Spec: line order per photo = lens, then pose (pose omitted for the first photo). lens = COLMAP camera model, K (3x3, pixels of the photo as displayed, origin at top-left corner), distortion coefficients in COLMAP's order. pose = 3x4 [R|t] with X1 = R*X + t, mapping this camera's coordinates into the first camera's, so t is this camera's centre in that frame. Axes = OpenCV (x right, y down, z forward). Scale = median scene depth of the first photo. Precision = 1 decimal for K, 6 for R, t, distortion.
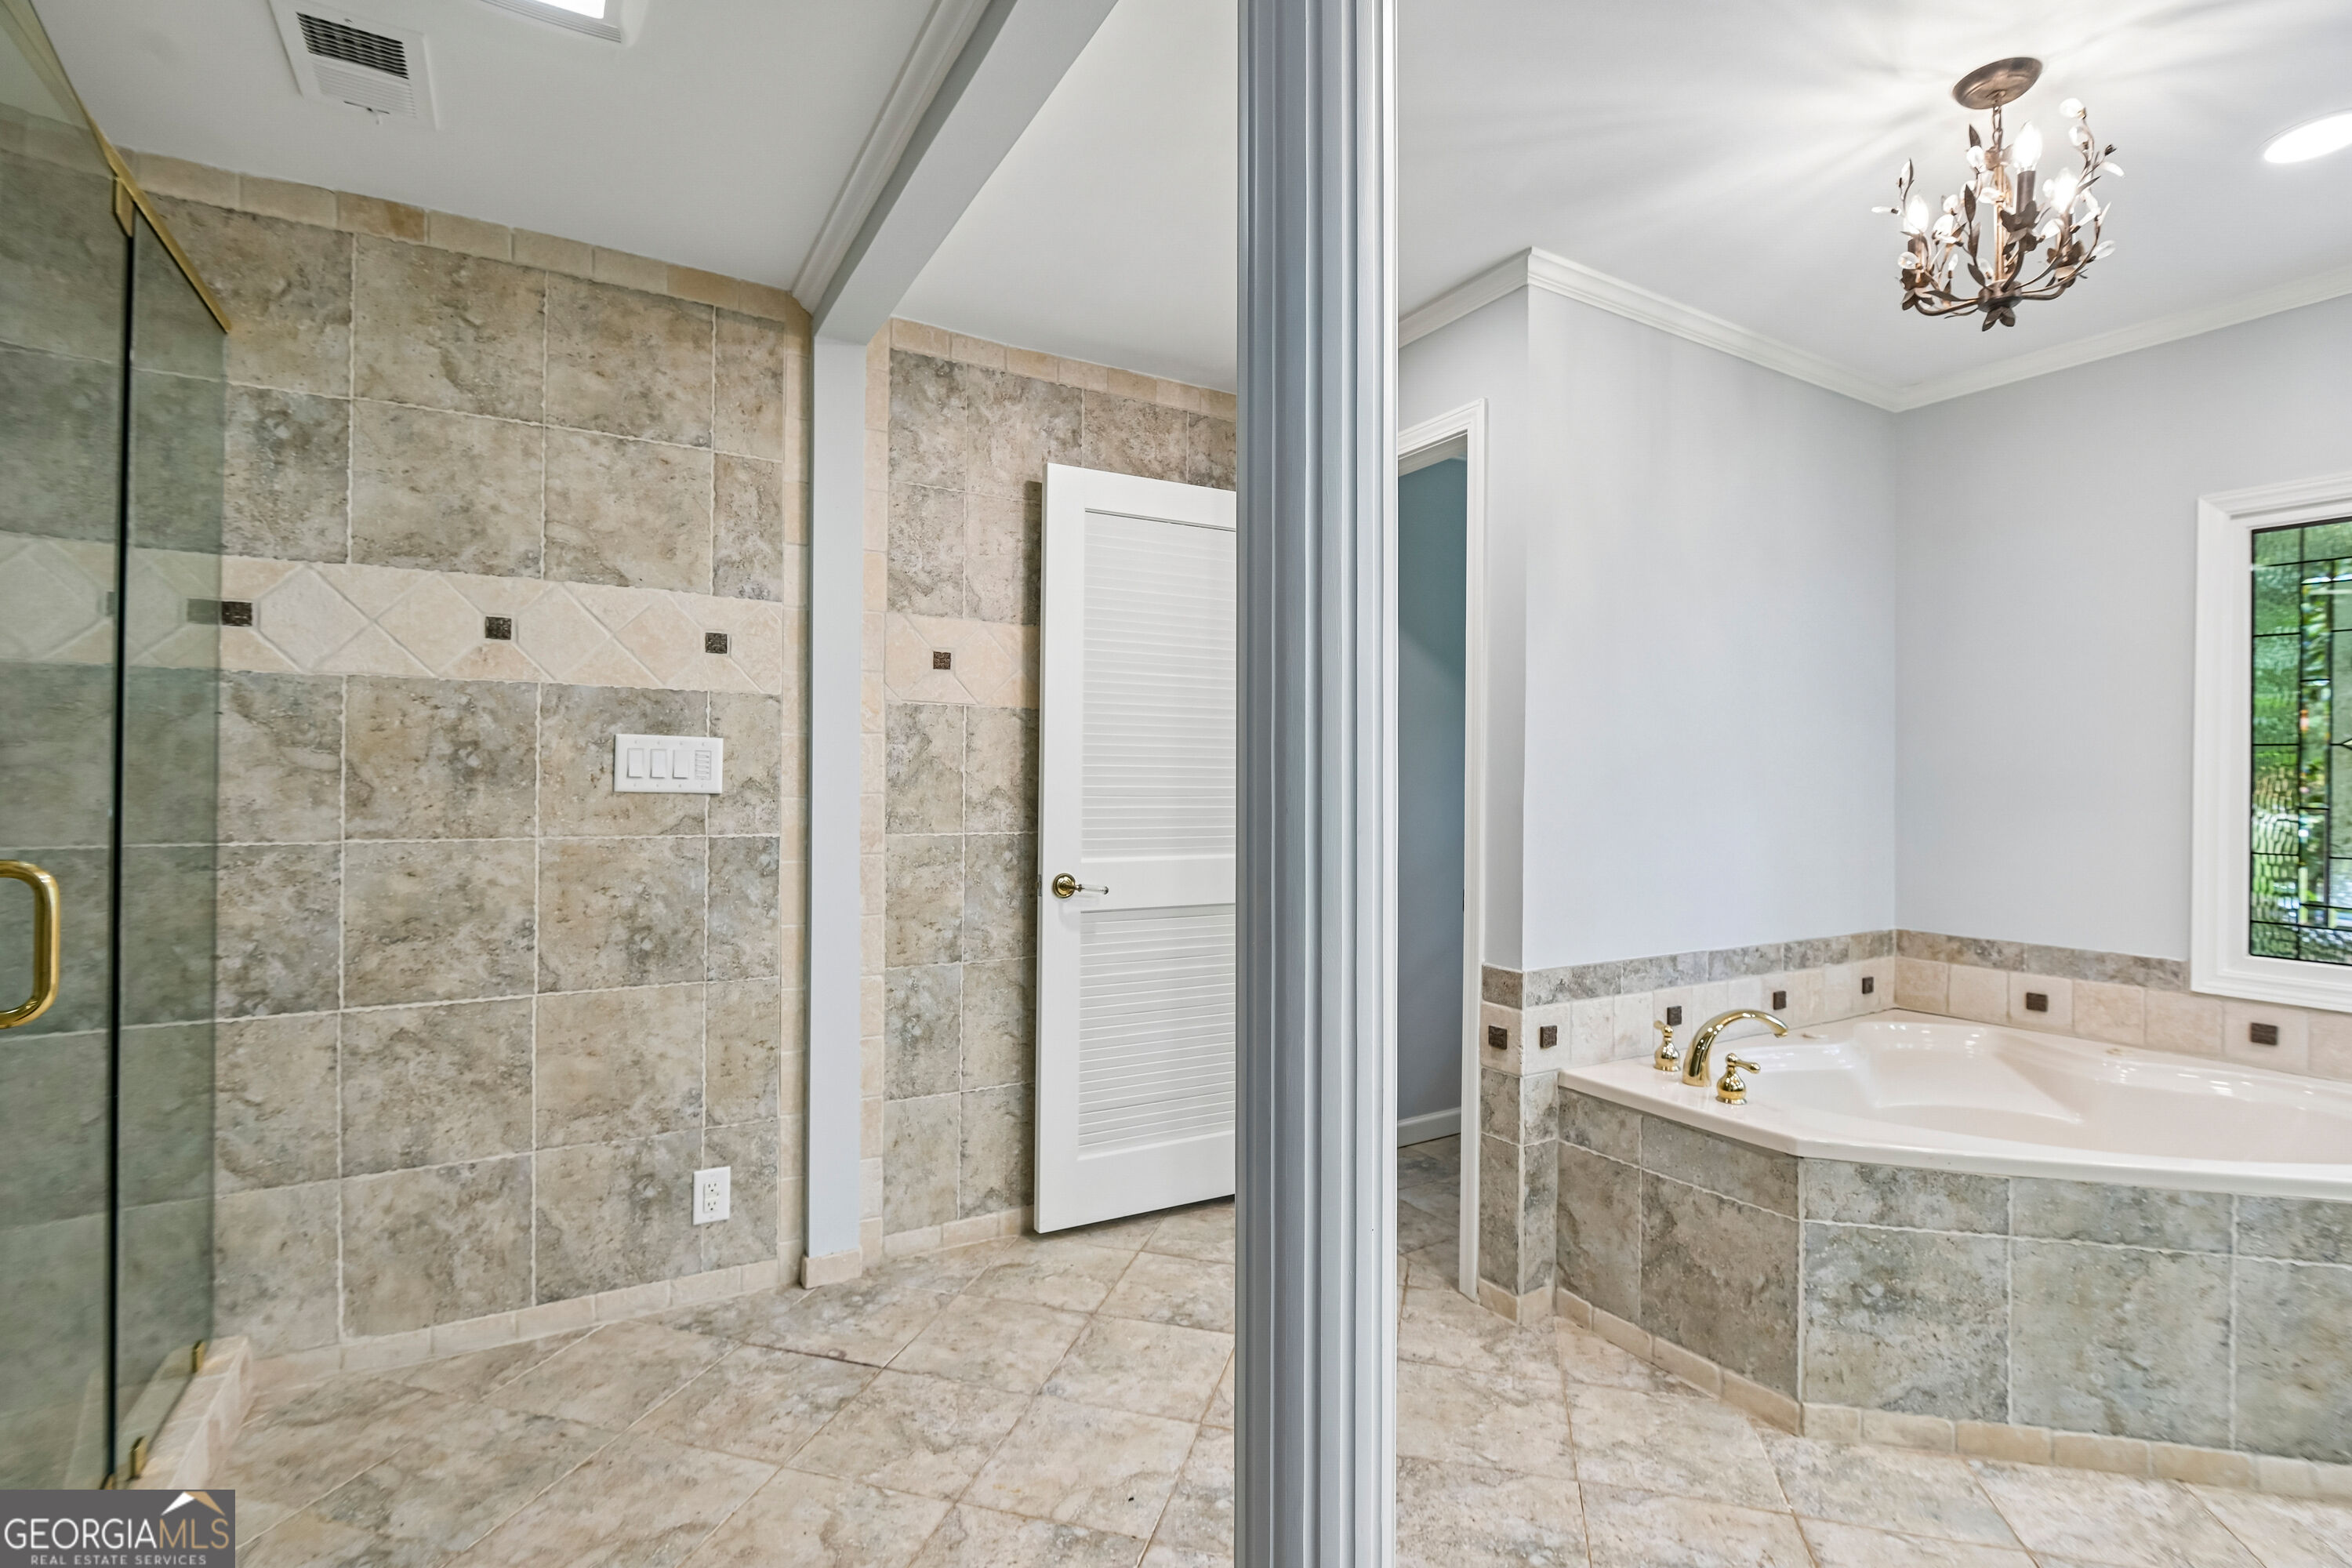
lens RADIAL K [[1084.2, 0, 1176.3], [0, 1084.2, 787.4], [0, 0, 1]] dist [-0.010083, -0.004165]
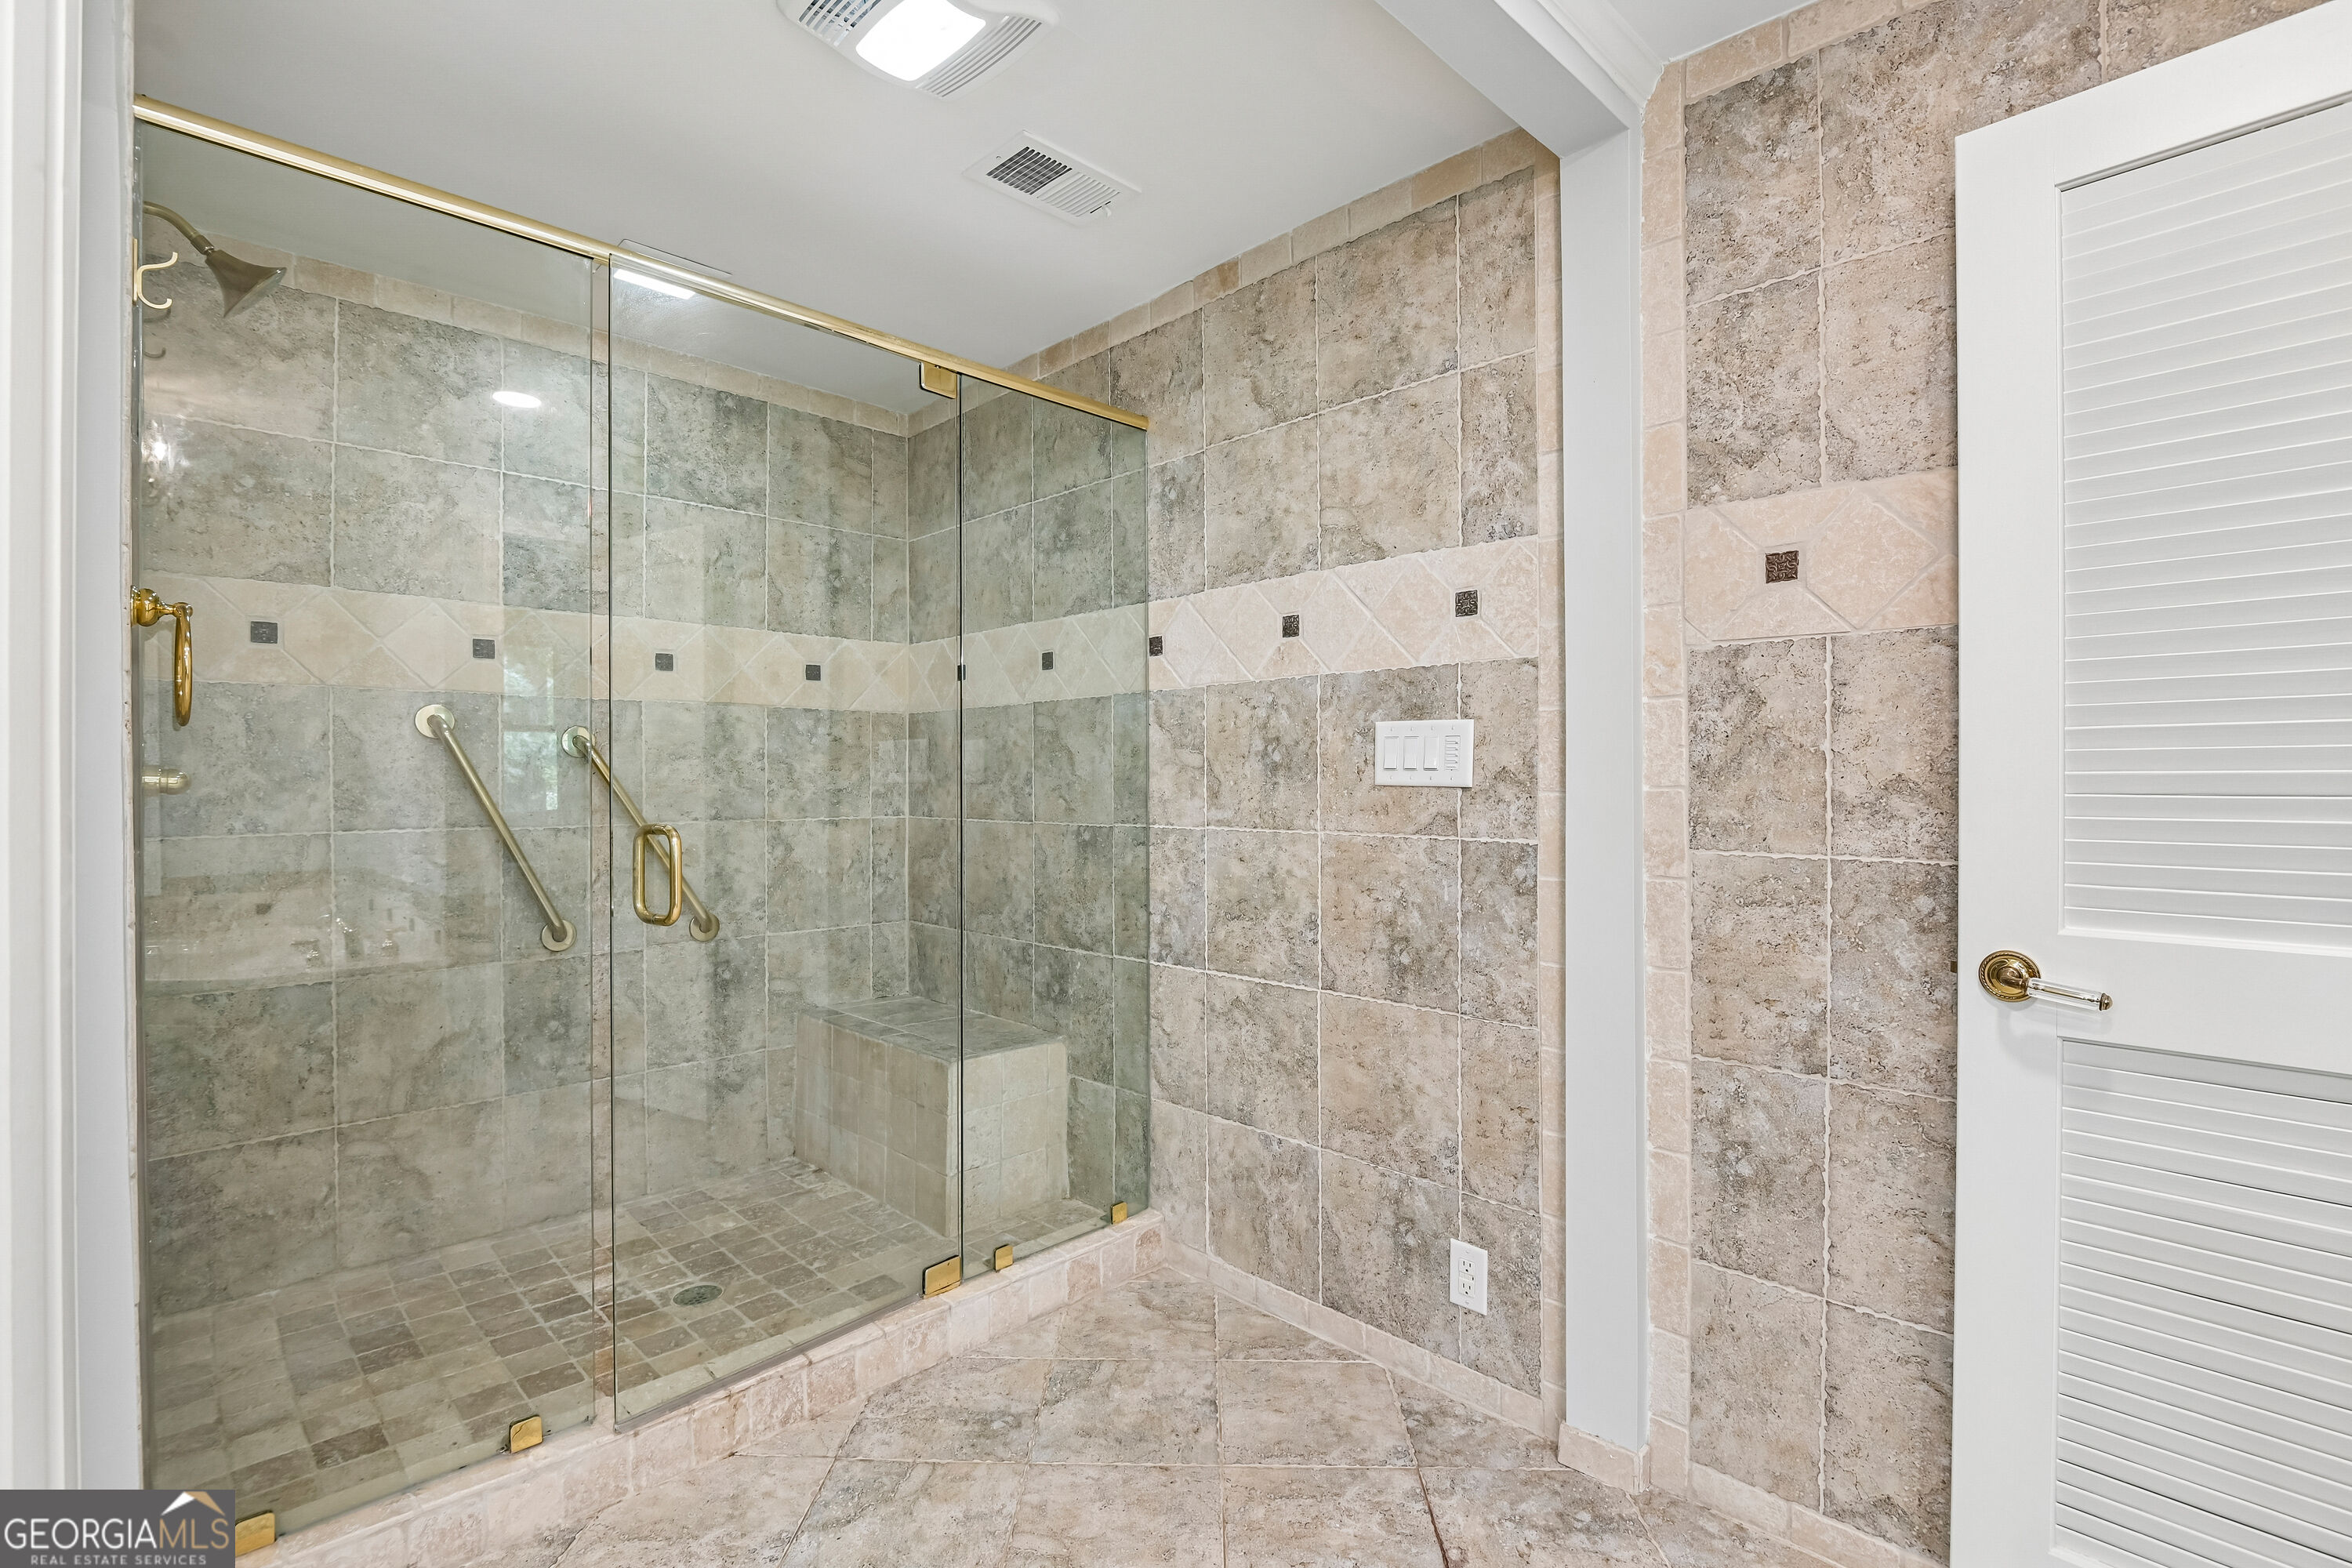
lens RADIAL K [[1084.2, 0, 1177.6], [0, 1084.2, 779.2], [0, 0, 1]] dist [-0.010083, -0.004165]
pose [[0.240015, -0.004364, -0.970759, 0.323097], [0.006796, 0.999973, -0.002815, 0.000399], [0.970745, -0.005921, 0.240039, 0.602282]]
